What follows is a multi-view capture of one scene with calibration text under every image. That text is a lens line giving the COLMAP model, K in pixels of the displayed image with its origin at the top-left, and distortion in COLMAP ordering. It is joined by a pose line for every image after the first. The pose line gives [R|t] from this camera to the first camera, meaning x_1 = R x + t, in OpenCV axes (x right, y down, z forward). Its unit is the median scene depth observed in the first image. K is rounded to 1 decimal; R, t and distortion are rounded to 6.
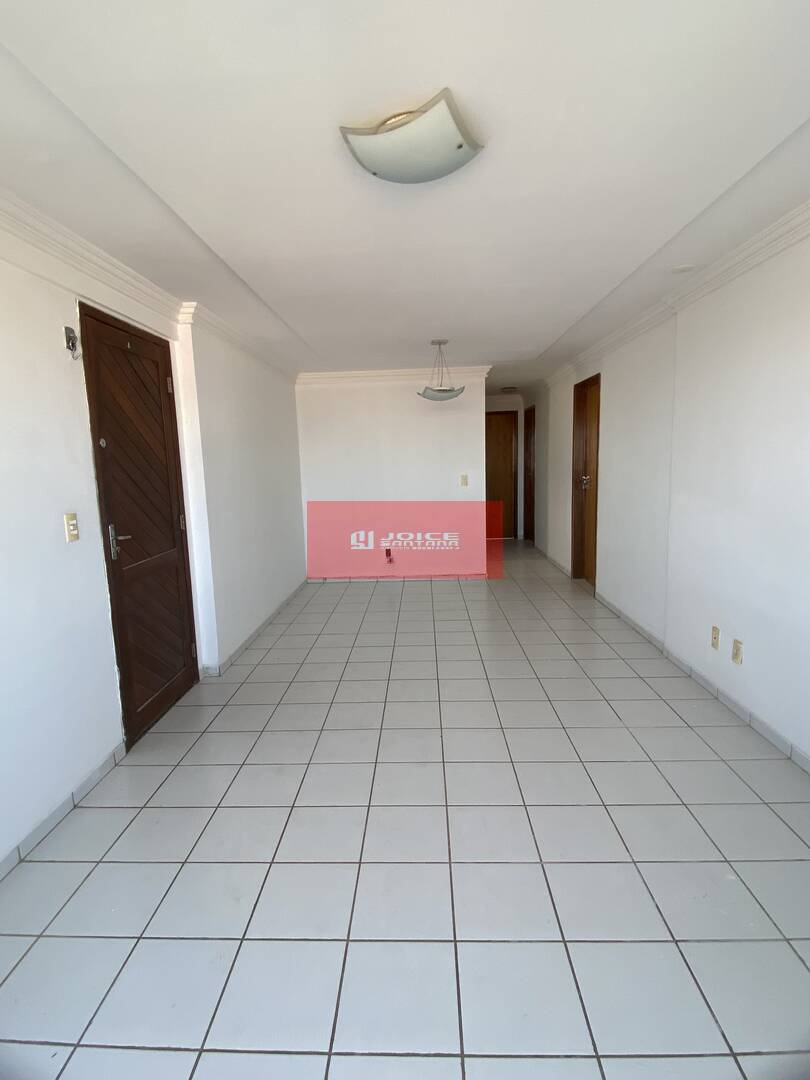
lens RADIAL K [[561.2, 0, 403.6], [0, 561.2, 538.9], [0, 0, 1]] dist [0.016346, -0.015353]
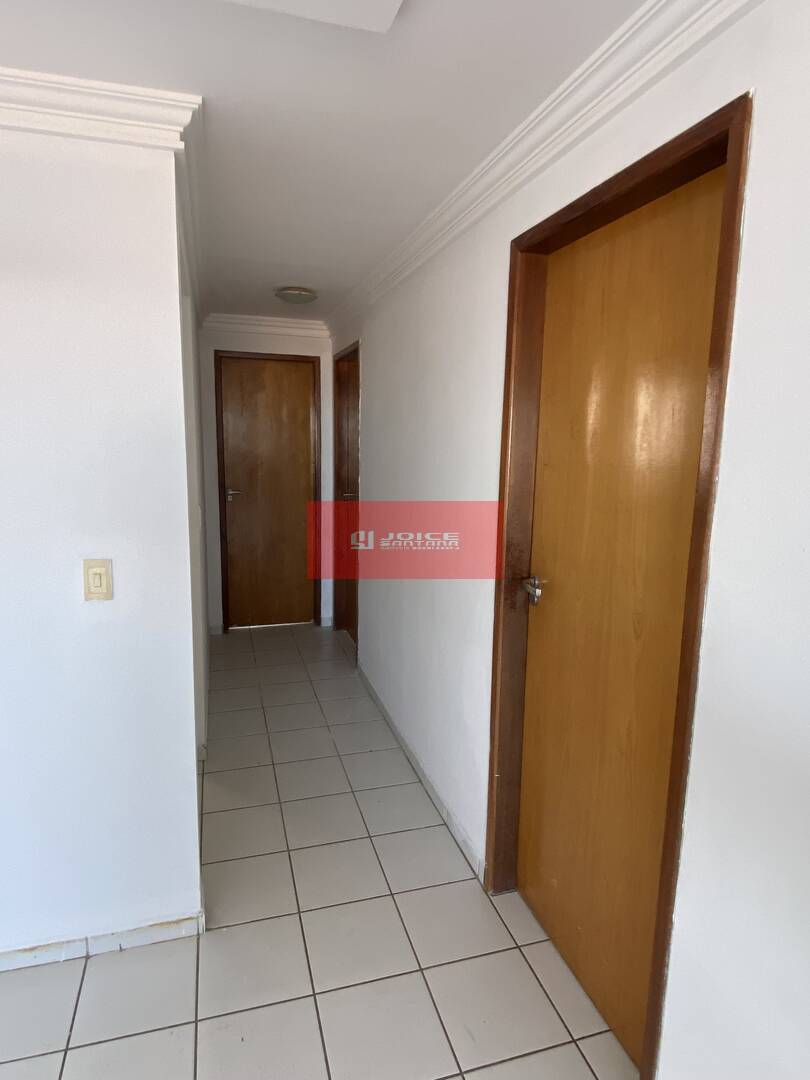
lens RADIAL K [[628.2, 0, 402.7], [0, 628.2, 534.0], [0, 0, 1]] dist [0.020141, -0.015460]
pose [[0.947893, -0.004433, 0.318557, 0.263749], [-0.000088, 0.999900, 0.014177, -0.230799], [-0.318588, -0.013466, 0.947798, 1.256480]]
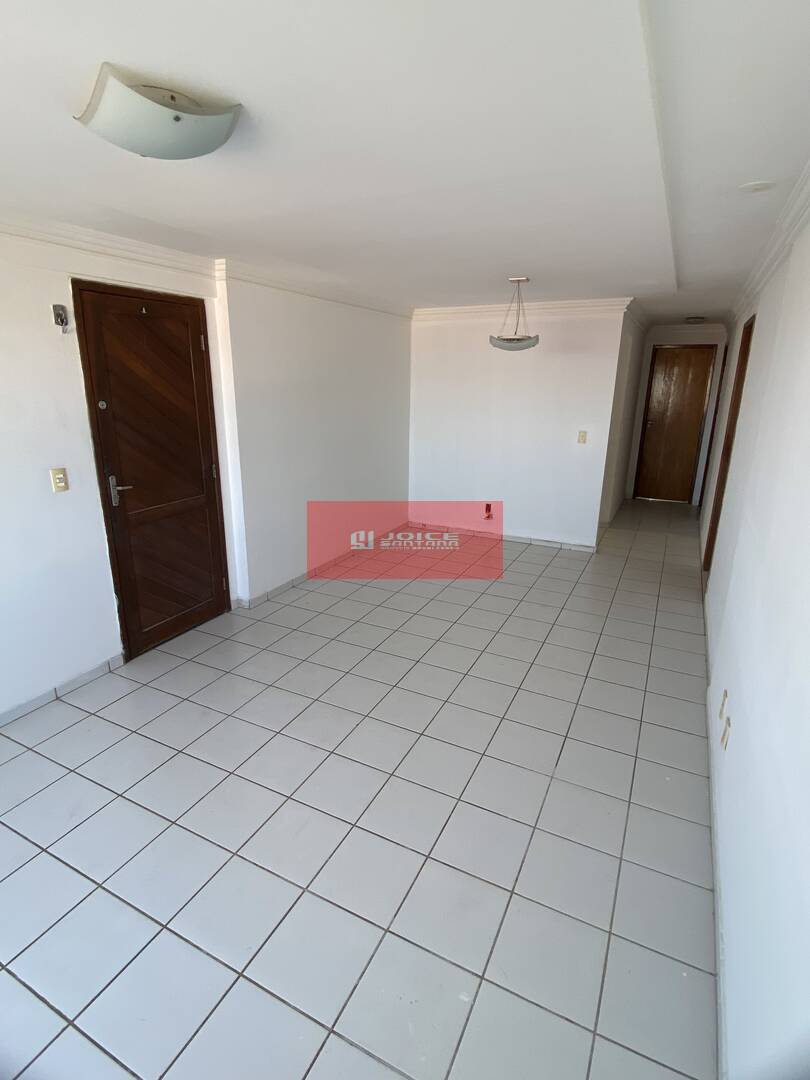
lens RADIAL K [[561.2, 0, 387.7], [0, 561.2, 541.7], [0, 0, 1]] dist [0.016346, -0.015353]
pose [[0.901002, 0.159840, -0.403293, 0.384422], [-0.097989, 0.980606, 0.169734, -0.115145], [0.422602, -0.113412, 0.899191, 0.140016]]
